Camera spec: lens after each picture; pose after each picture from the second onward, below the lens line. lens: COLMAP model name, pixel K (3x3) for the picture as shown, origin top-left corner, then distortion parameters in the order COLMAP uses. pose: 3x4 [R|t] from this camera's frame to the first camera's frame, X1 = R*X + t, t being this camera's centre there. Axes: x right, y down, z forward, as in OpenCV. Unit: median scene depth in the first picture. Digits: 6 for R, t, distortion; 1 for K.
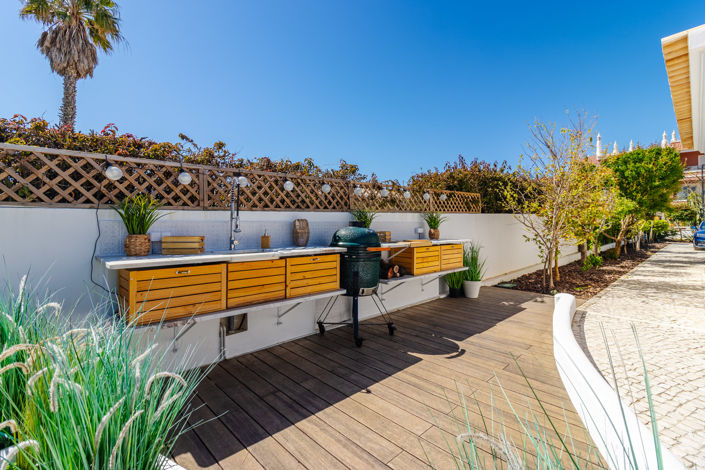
lens RADIAL K [[328.1, 0, 352.4], [0, 328.1, 231.6], [0, 0, 1]] dist [-0.015446, 0.000090]
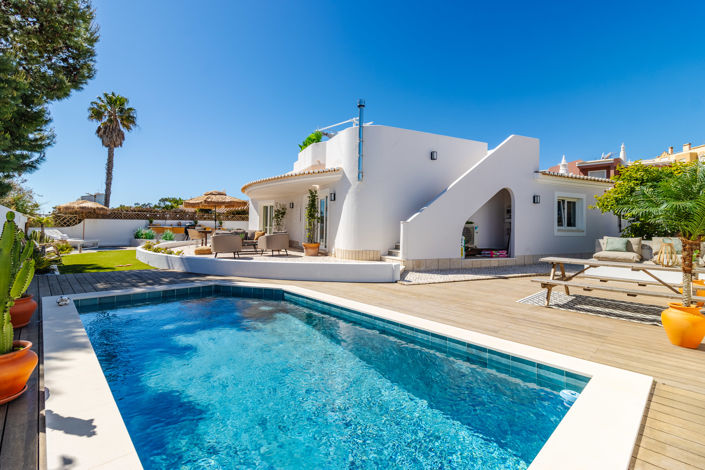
lens RADIAL K [[328.1, 0, 352.7], [0, 328.1, 233.7], [0, 0, 1]] dist [-0.015446, 0.000090]
pose [[0.999843, 0.016712, 0.005973, 0.618223], [-0.016677, 0.999843, -0.005934, 0.033756], [-0.006071, 0.005833, 0.999965, -1.024471]]
